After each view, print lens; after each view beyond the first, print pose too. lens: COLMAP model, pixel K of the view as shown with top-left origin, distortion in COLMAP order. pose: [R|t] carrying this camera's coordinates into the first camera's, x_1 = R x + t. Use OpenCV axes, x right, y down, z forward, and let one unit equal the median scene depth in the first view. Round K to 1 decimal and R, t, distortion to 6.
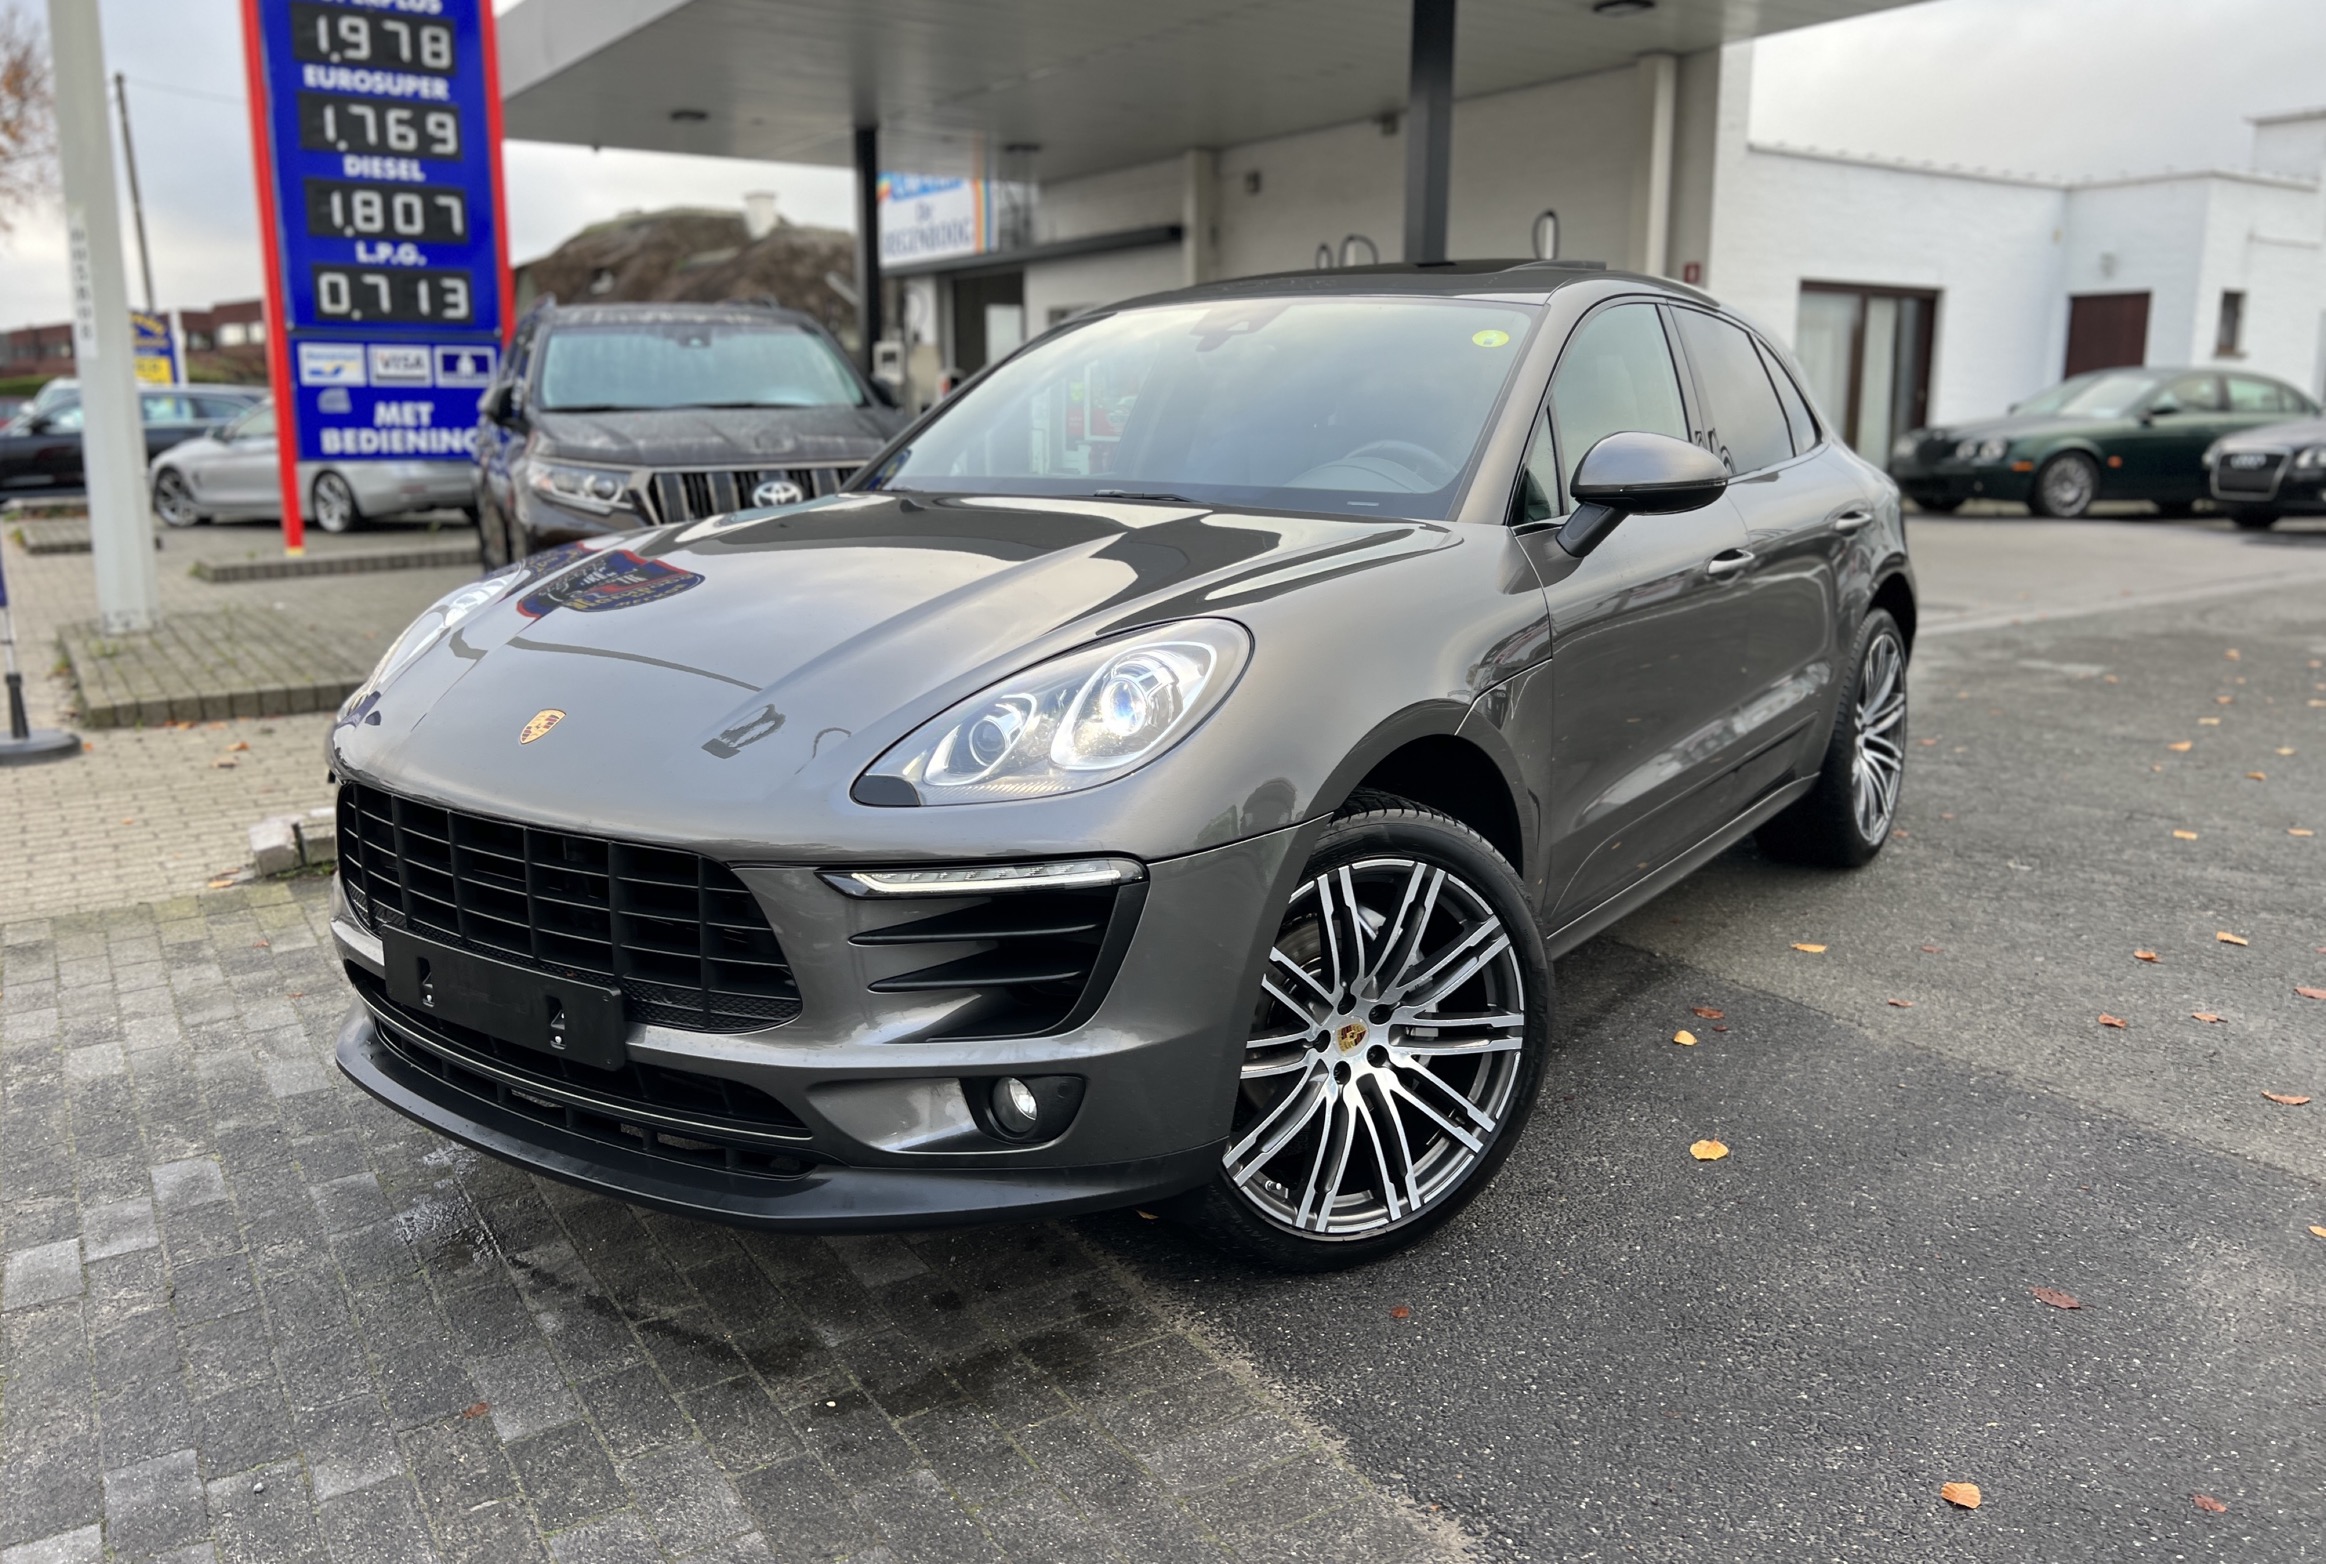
lens RADIAL K [[1766.4, 0, 1141.6], [0, 1766.4, 722.6], [0, 0, 1]] dist [0.043086, -0.037486]
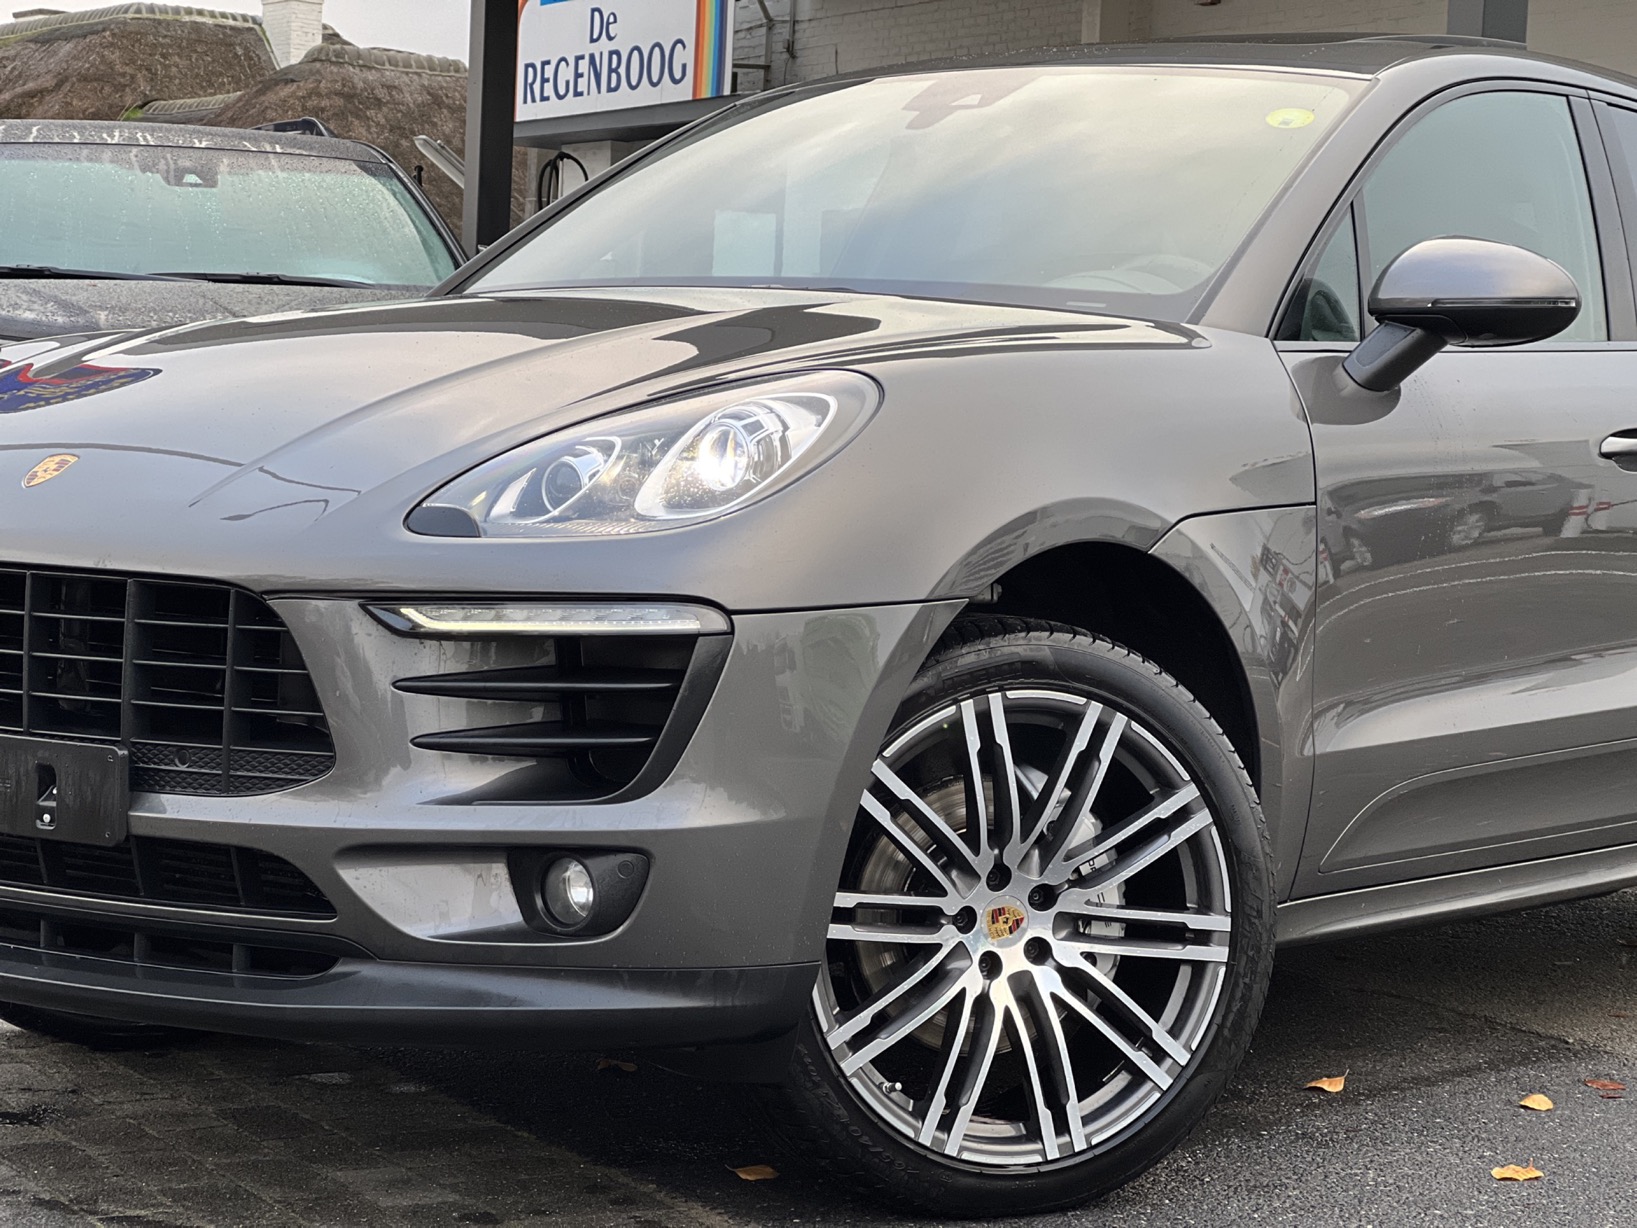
lens RADIAL K [[3672.5, 0, 813.1], [0, 3672.5, 561.0], [0, 0, 1]] dist [-0.063445, 3.158365]
pose [[0.997454, 0.041421, -0.058054, 0.108836], [-0.049287, 0.988728, -0.141375, 0.227888], [0.051544, 0.143876, 0.988252, -0.596213]]
